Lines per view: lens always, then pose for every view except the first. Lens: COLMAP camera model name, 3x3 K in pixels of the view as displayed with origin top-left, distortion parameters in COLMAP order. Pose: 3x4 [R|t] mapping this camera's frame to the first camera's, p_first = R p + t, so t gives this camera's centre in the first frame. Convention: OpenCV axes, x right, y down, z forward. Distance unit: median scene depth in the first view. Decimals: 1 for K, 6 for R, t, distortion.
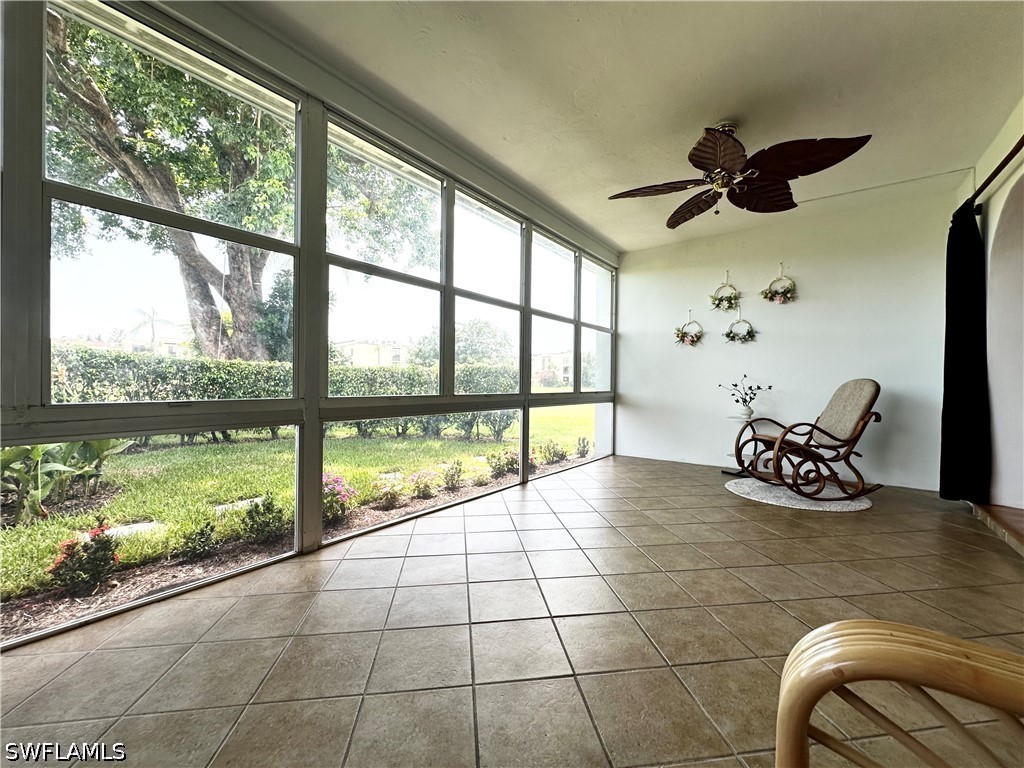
lens RADIAL K [[409.8, 0, 512.0], [0, 409.8, 384.0], [0, 0, 1]] dist [-0.001360, 0.000632]
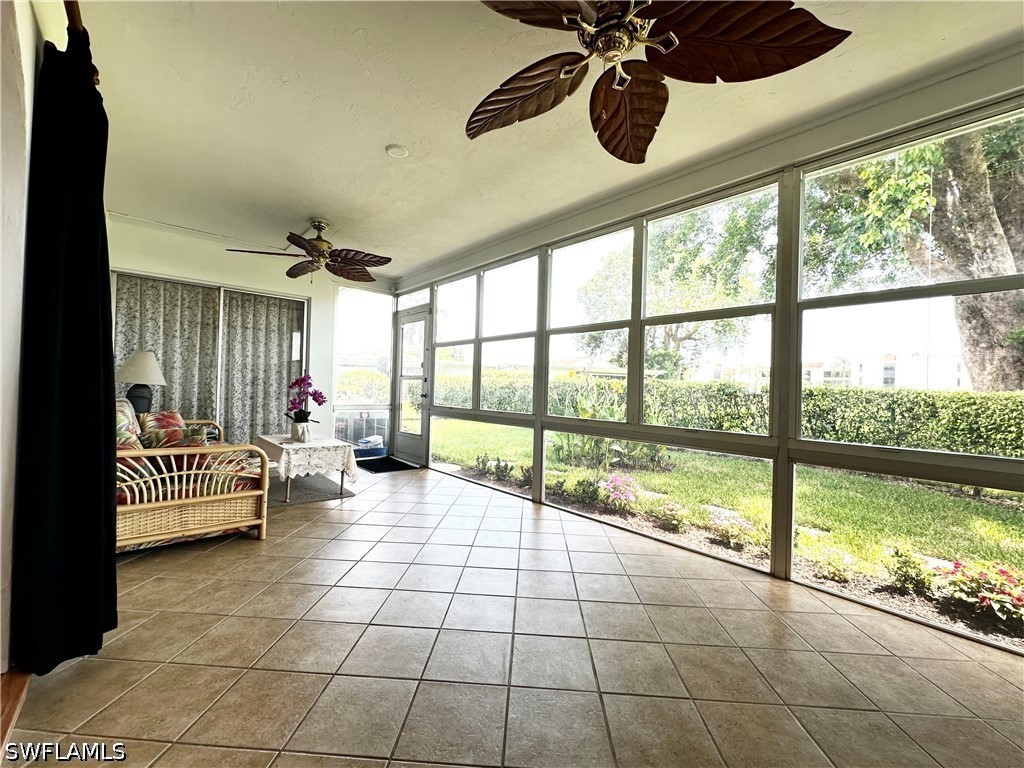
lens RADIAL K [[409.8, 0, 512.0], [0, 409.8, 384.0], [0, 0, 1]] dist [-0.001360, 0.000632]
pose [[-0.182660, -0.034740, -0.982562, 1.040682], [-0.036466, 0.998927, -0.028540, -0.022249], [0.982500, 0.030617, -0.183731, 1.106667]]
